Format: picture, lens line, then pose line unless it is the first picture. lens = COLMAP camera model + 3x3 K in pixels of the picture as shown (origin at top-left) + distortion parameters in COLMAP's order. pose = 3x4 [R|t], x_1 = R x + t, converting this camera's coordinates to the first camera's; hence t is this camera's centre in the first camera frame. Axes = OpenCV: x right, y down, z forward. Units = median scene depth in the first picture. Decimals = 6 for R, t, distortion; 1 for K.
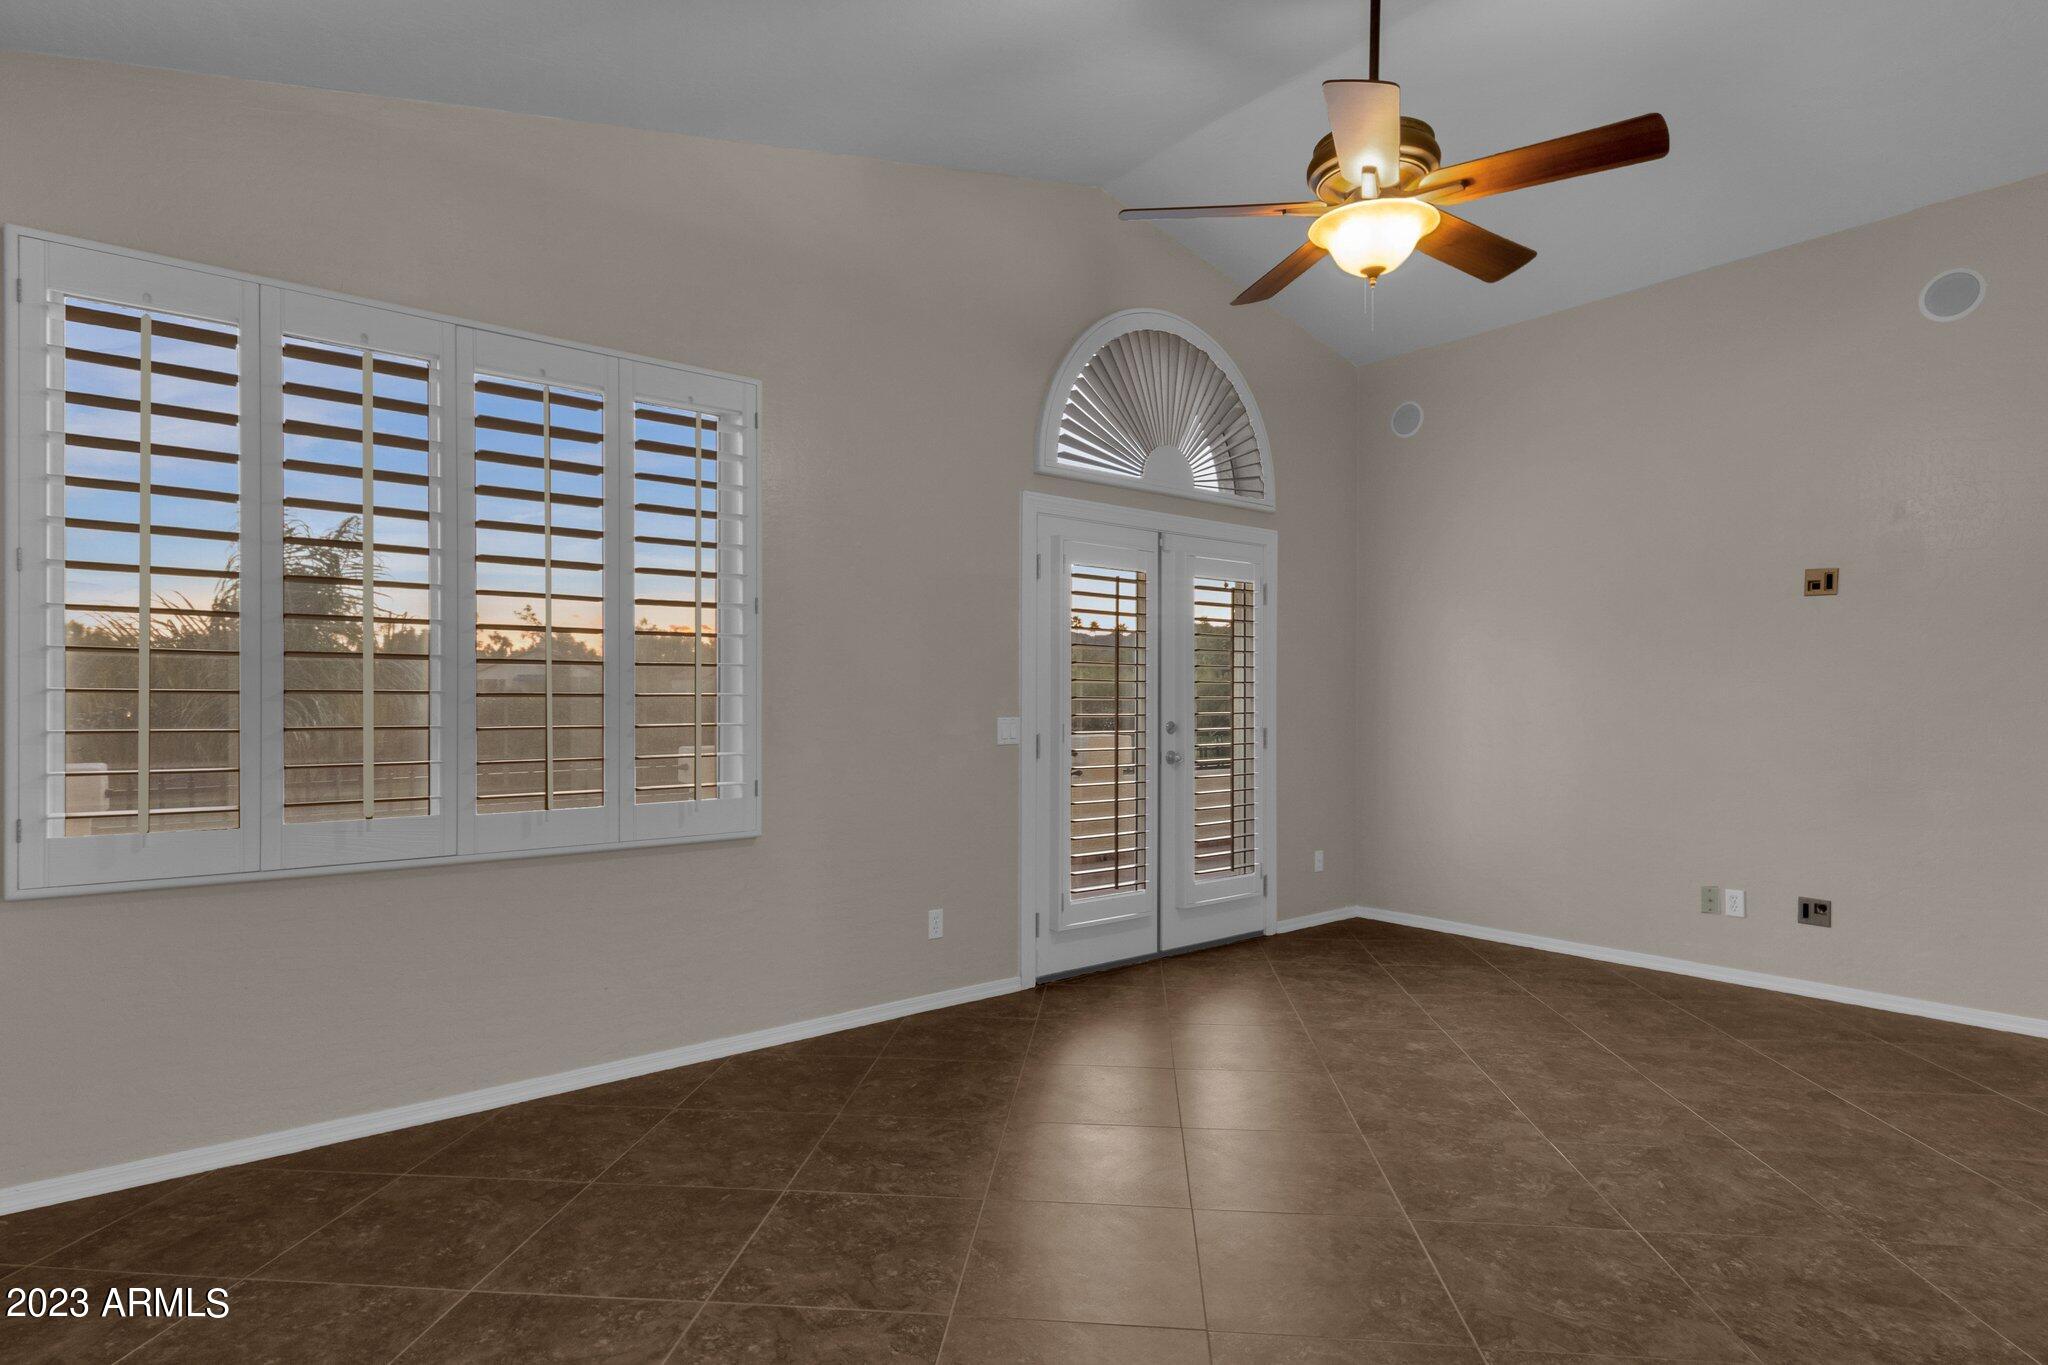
lens RADIAL K [[1067.8, 0, 1019.2], [0, 1067.8, 705.9], [0, 0, 1]] dist [0.023945, -0.000813]
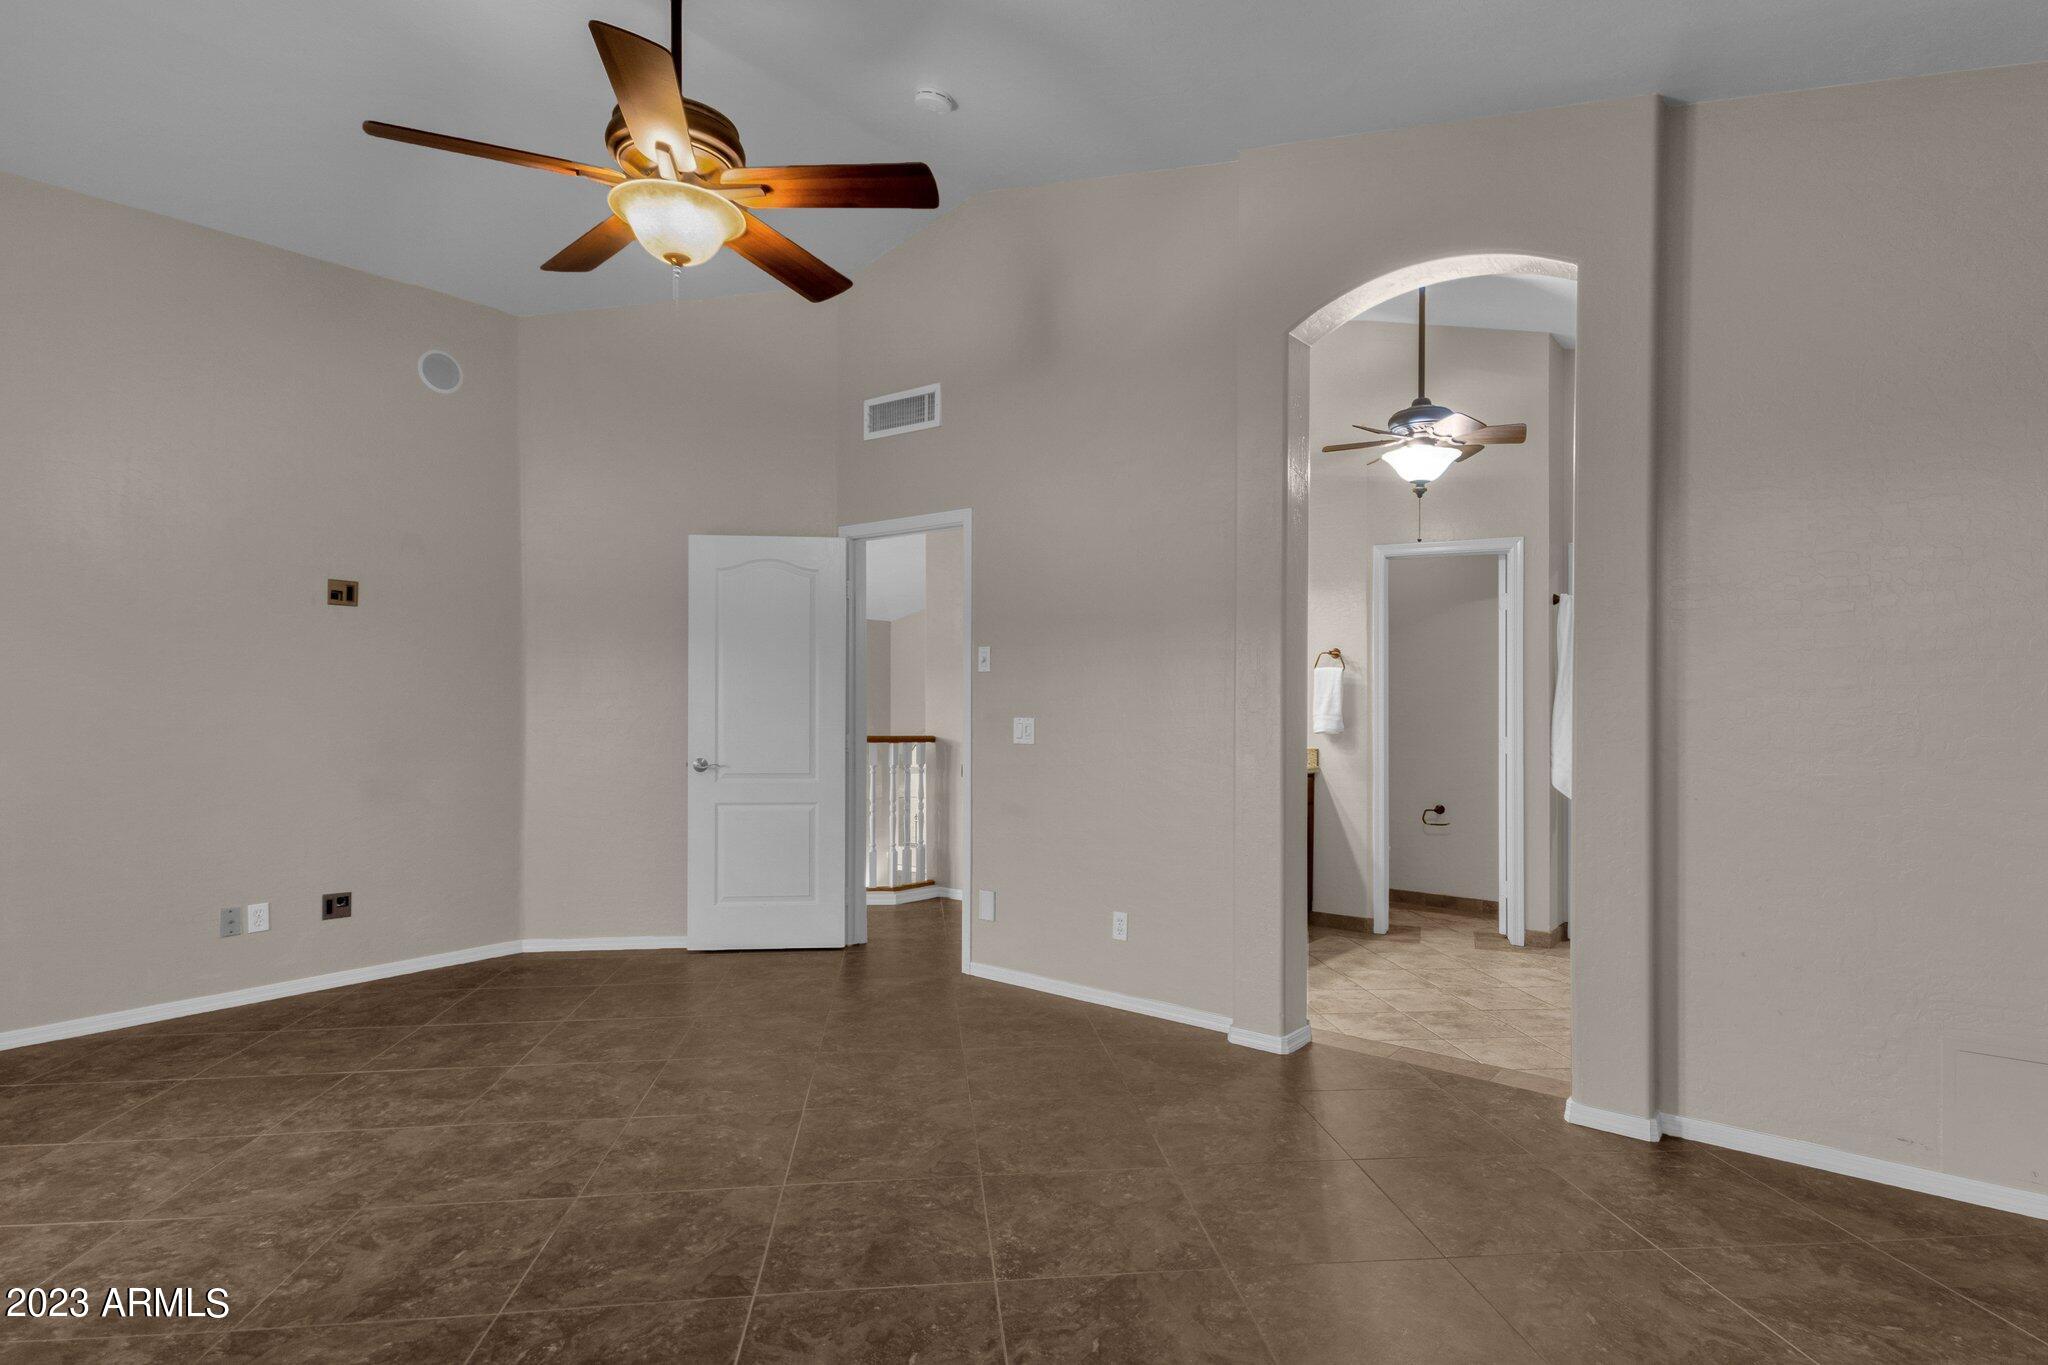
lens RADIAL K [[1067.8, 0, 1019.2], [0, 1067.8, 705.9], [0, 0, 1]] dist [0.023945, -0.000813]
pose [[-0.189895, -0.002166, 0.981802, -0.470608], [0.005138, 0.999982, 0.003199, -0.004089], [-0.981791, 0.005652, -0.189880, 0.616607]]
